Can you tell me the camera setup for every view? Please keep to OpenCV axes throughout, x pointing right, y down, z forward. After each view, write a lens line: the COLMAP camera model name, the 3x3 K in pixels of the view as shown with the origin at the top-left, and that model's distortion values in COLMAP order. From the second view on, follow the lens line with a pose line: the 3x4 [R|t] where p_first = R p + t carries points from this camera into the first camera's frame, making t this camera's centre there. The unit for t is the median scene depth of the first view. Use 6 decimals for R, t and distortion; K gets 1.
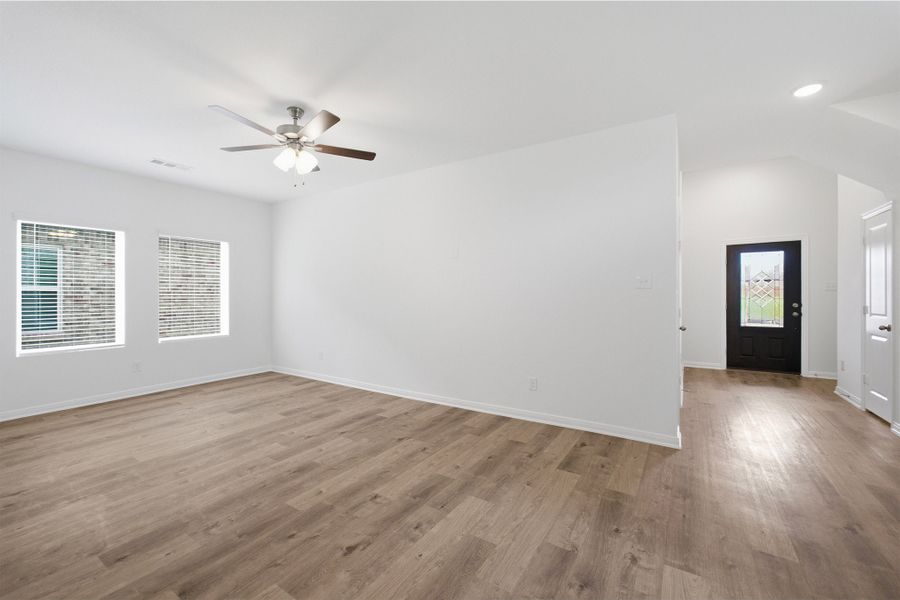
lens RADIAL K [[368.8, 0, 448.4], [0, 368.8, 294.2], [0, 0, 1]] dist [-0.005099, 0.001573]
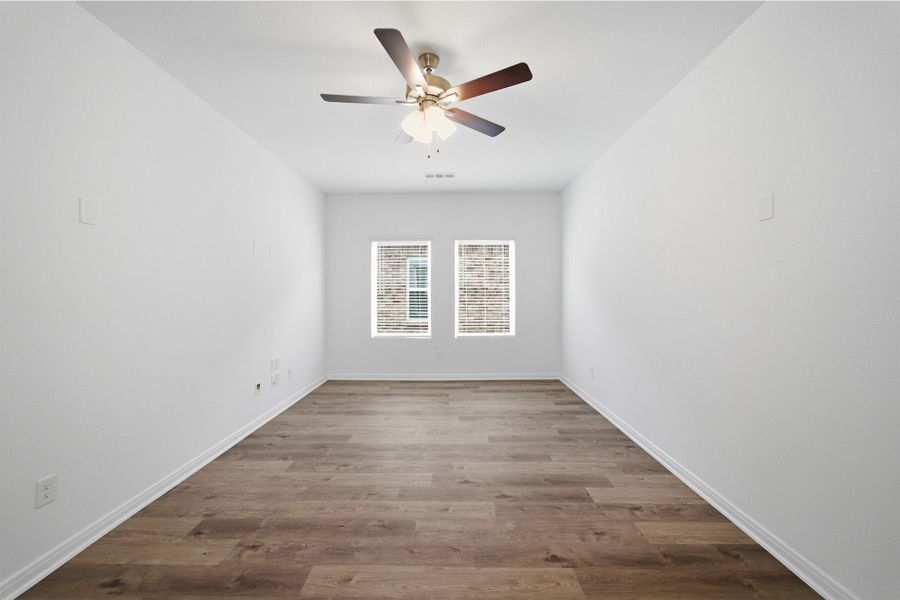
lens RADIAL K [[368.8, 0, 450.4], [0, 368.8, 294.8], [0, 0, 1]] dist [-0.005099, 0.001573]
pose [[0.539246, 0.004034, -0.842138, 0.232466], [0.000073, 0.999988, 0.004837, -0.002671], [0.842148, -0.002670, 0.539240, 0.538936]]
